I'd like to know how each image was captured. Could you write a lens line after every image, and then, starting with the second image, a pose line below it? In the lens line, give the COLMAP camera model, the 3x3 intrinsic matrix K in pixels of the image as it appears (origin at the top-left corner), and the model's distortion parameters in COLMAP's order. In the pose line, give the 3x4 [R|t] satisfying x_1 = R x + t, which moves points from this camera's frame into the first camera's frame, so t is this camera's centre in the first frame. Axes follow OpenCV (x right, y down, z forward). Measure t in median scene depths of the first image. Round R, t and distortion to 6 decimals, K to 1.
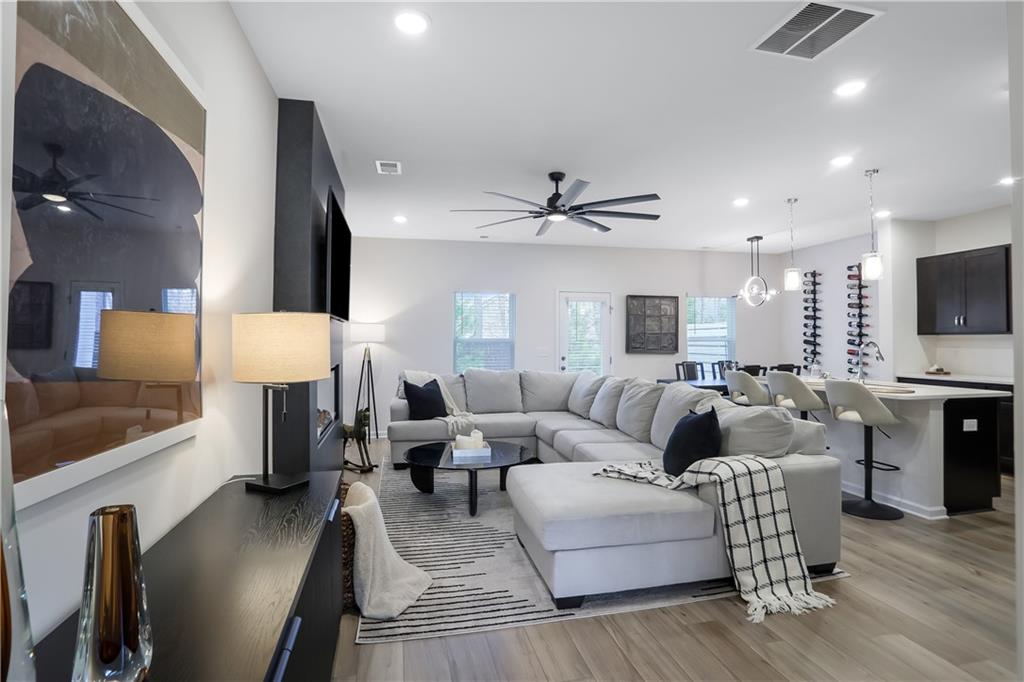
lens RADIAL K [[512.2, 0, 514.3], [0, 512.2, 335.2], [0, 0, 1]] dist [-0.107598, 0.048111]
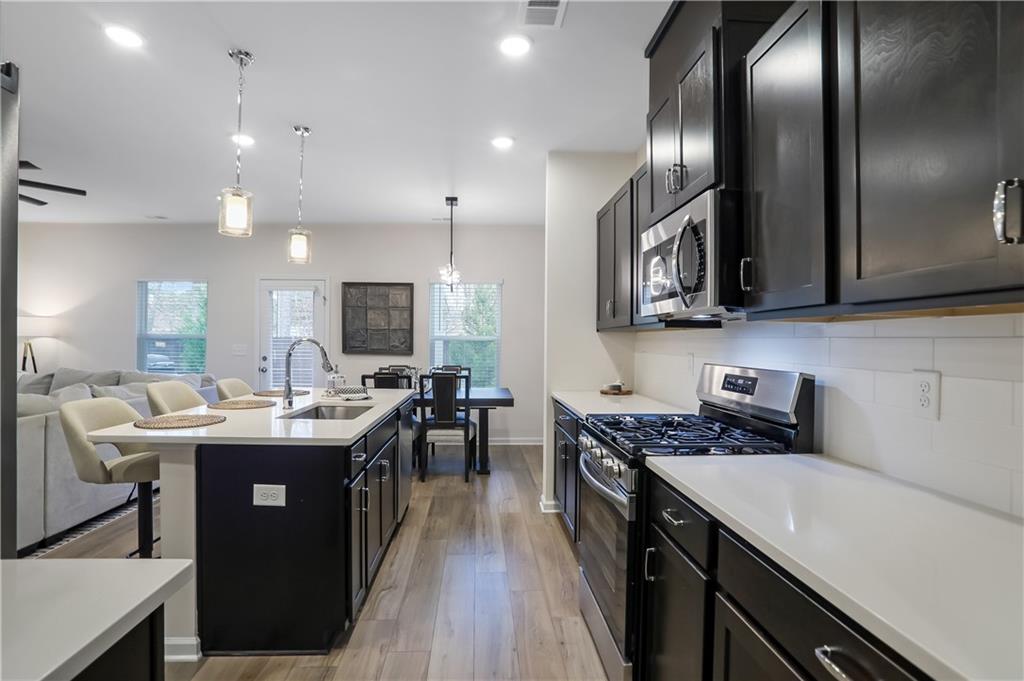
lens RADIAL K [[518.3, 0, 512.0], [0, 518.3, 340.5], [0, 0, 1]] dist [-0.046753, -0.000138]
pose [[0.982553, 0.010903, -0.185663, 0.643829], [-0.008811, 0.999888, 0.012088, 0.002006], [0.185774, -0.010241, 0.982539, 0.239700]]
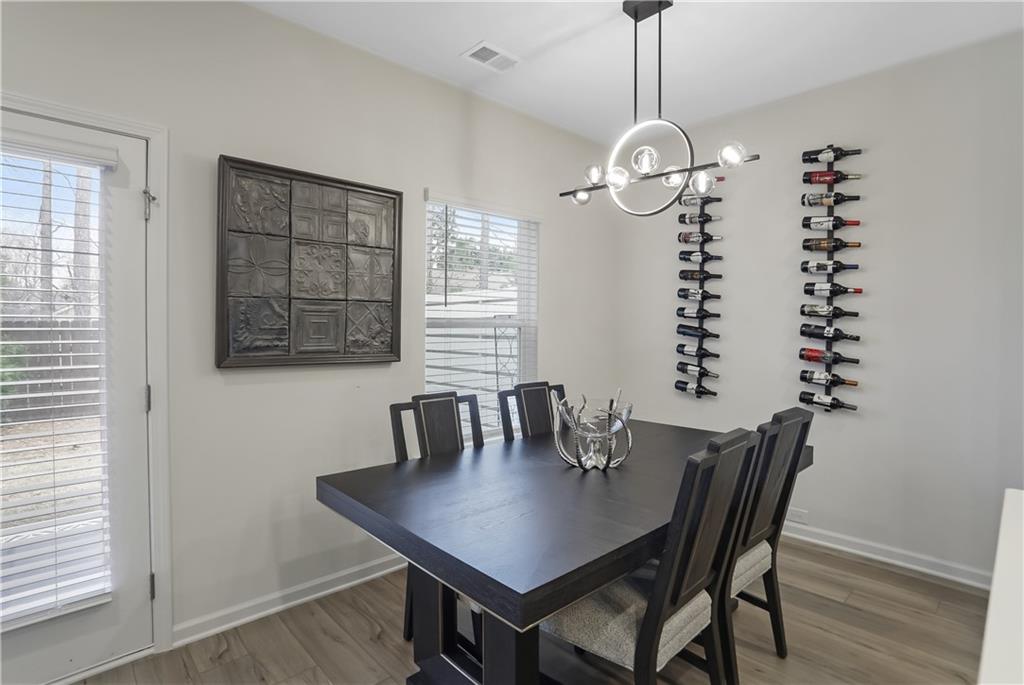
lens RADIAL K [[495.6, 0, 502.2], [0, 495.6, 339.9], [0, 0, 1]] dist [-0.056145, 0.000415]
pose [[0.872232, -0.006075, 0.489055, 0.227798], [-0.012170, 0.999344, 0.034120, 0.009392], [-0.488941, -0.035713, 0.871585, 0.697996]]
